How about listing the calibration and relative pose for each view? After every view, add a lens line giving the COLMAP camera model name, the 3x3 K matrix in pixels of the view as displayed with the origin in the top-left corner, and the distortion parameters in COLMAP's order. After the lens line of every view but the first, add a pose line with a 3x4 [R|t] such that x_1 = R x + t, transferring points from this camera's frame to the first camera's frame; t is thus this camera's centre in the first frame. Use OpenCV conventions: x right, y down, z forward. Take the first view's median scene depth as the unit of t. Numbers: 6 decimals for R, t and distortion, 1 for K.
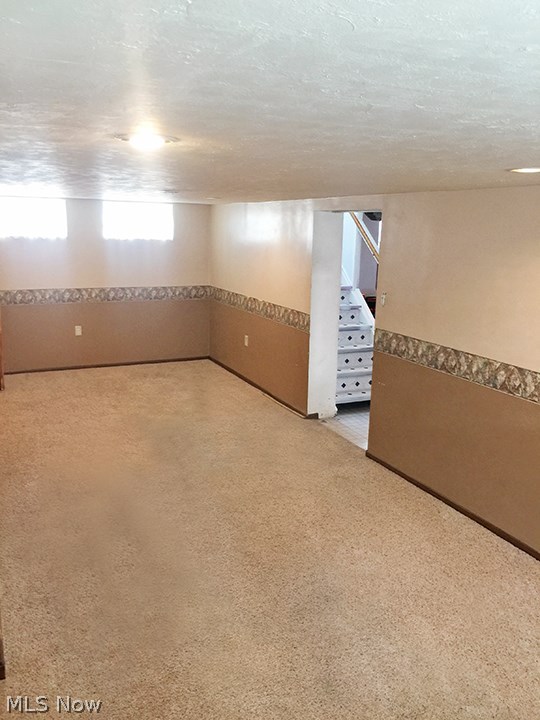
lens RADIAL K [[630.7, 0, 270.0], [0, 630.7, 360.0], [0, 0, 1]] dist [0.121721, -0.213500]
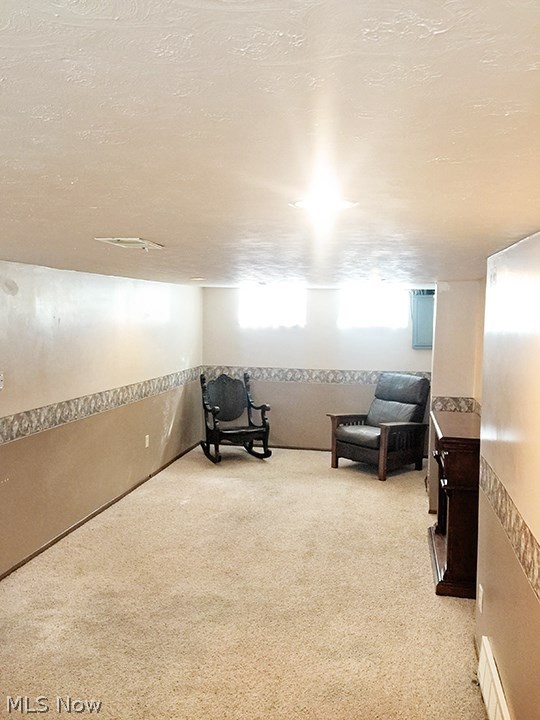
lens RADIAL K [[630.7, 0, 270.0], [0, 630.7, 360.0], [0, 0, 1]] dist [0.121721, -0.213500]
pose [[-0.804780, -0.076114, 0.588673, -0.690357], [0.098249, 0.960984, 0.258569, -0.348040], [-0.585386, 0.265927, -0.765902, 1.597834]]
